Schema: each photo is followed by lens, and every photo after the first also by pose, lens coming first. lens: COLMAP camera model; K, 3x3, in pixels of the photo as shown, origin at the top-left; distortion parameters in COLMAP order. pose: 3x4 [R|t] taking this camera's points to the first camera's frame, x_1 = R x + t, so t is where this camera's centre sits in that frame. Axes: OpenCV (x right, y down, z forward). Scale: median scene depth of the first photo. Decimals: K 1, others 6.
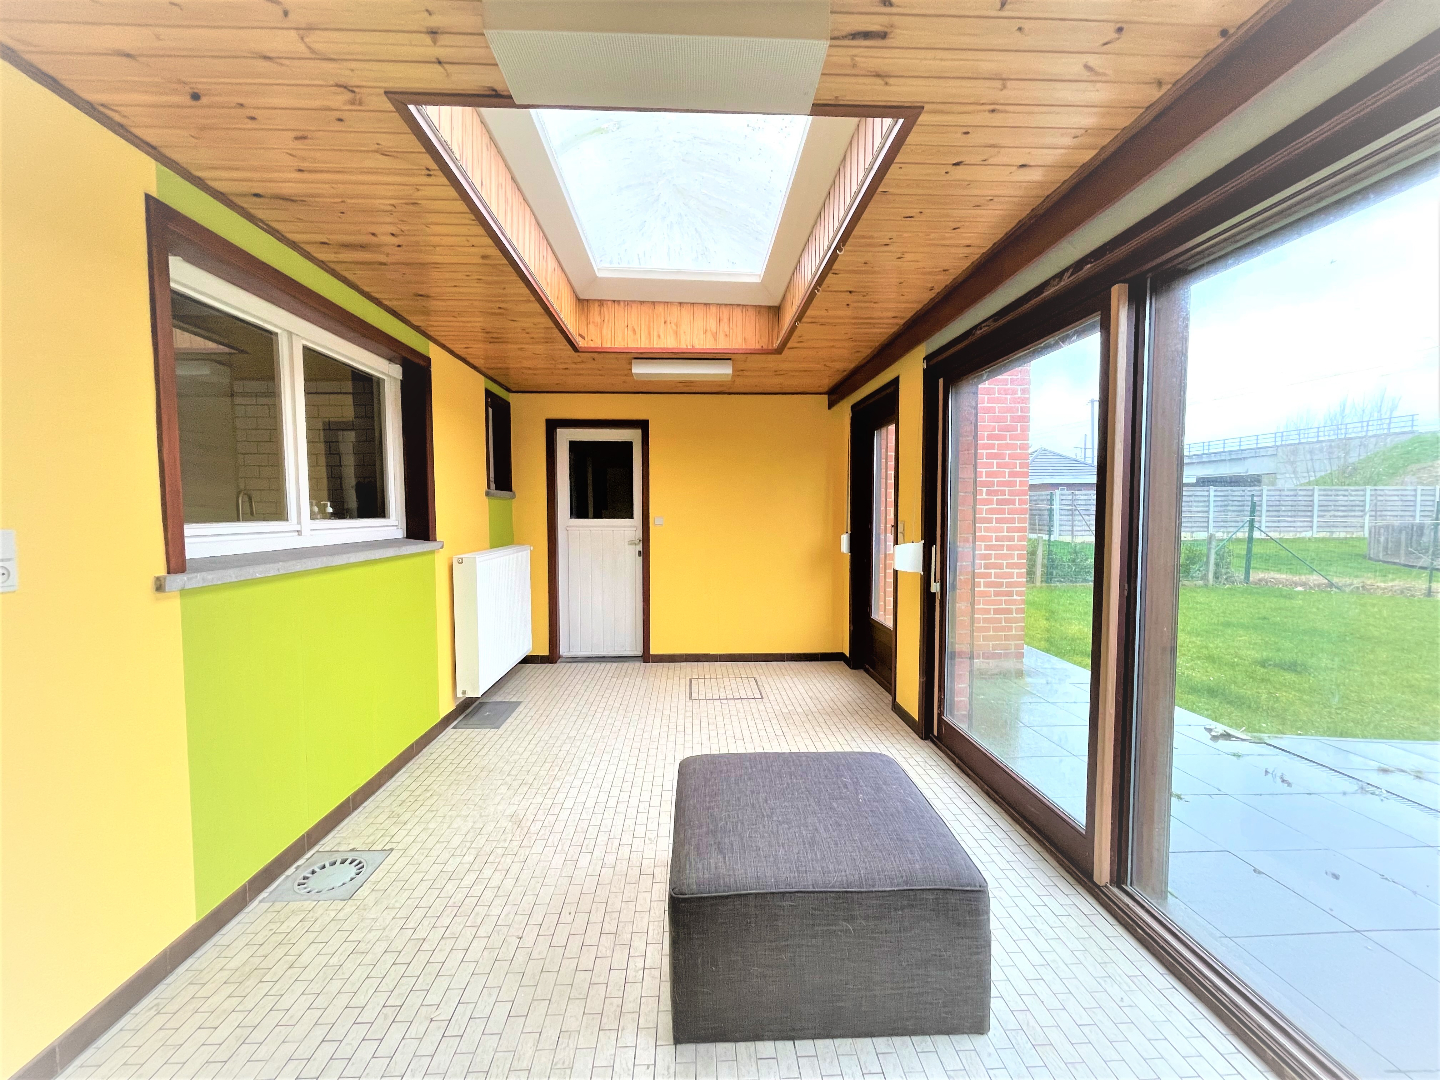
lens RADIAL K [[580.6, 0, 712.2], [0, 580.6, 537.5], [0, 0, 1]] dist [-0.001080, -0.000161]
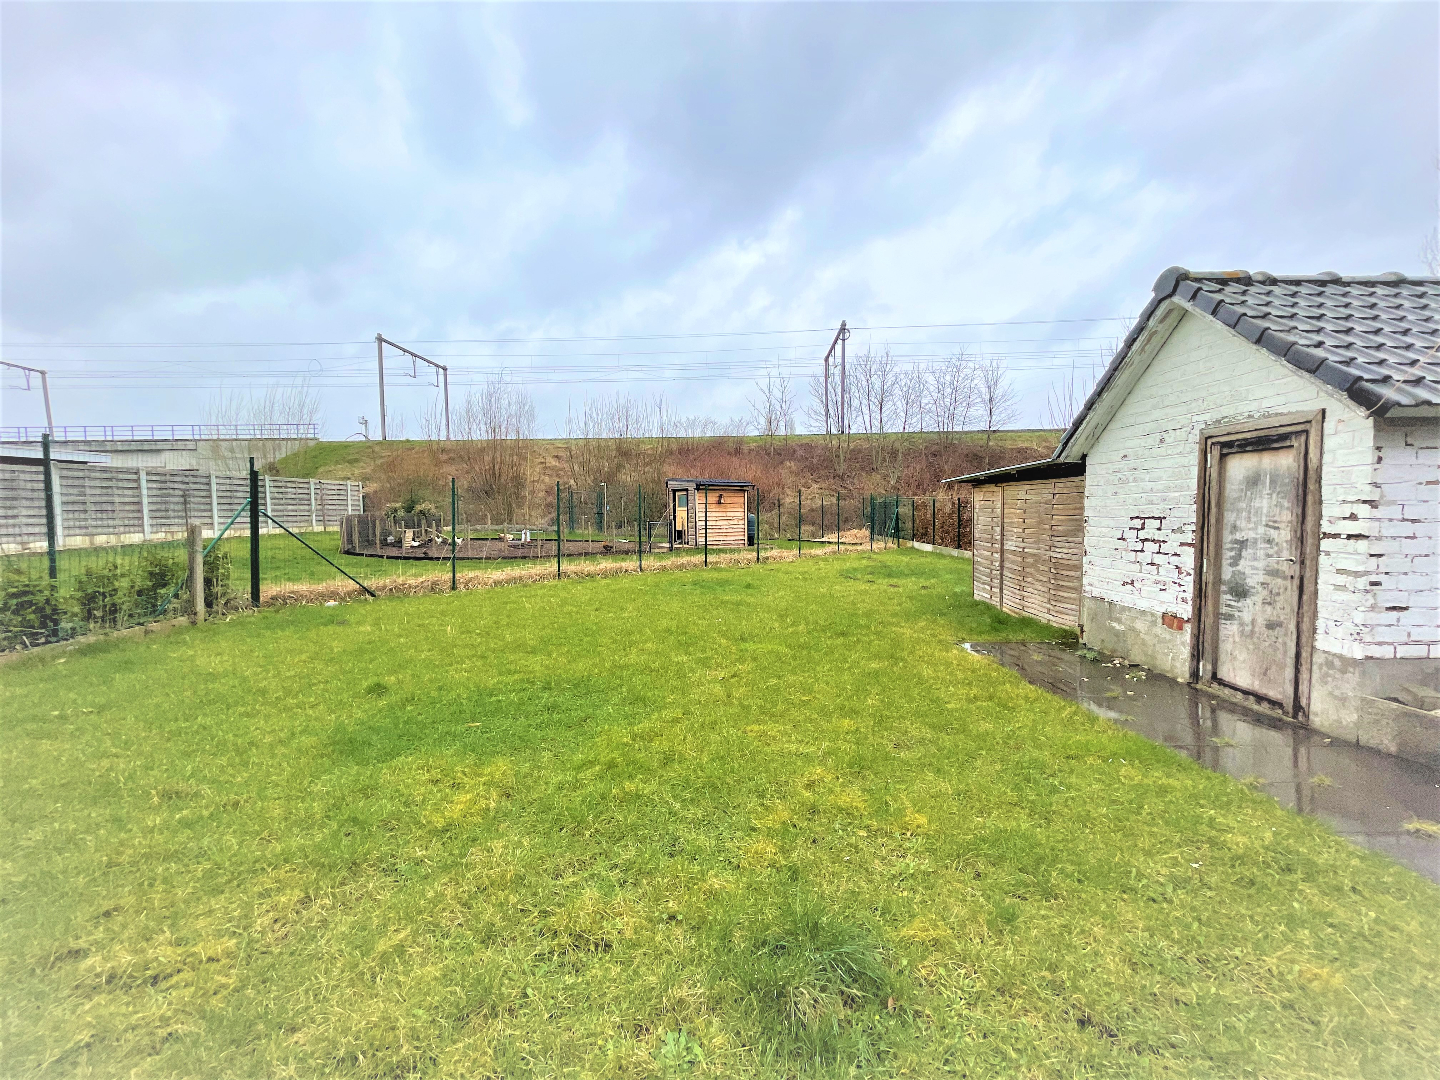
lens RADIAL K [[580.6, 0, 715.1], [0, 580.6, 537.8], [0, 0, 1]] dist [-0.001080, -0.000161]
pose [[0.055126, -0.047045, 0.997371, 0.370500], [0.057461, 0.997383, 0.043869, 0.009810], [-0.996825, 0.054892, 0.057685, 0.512341]]
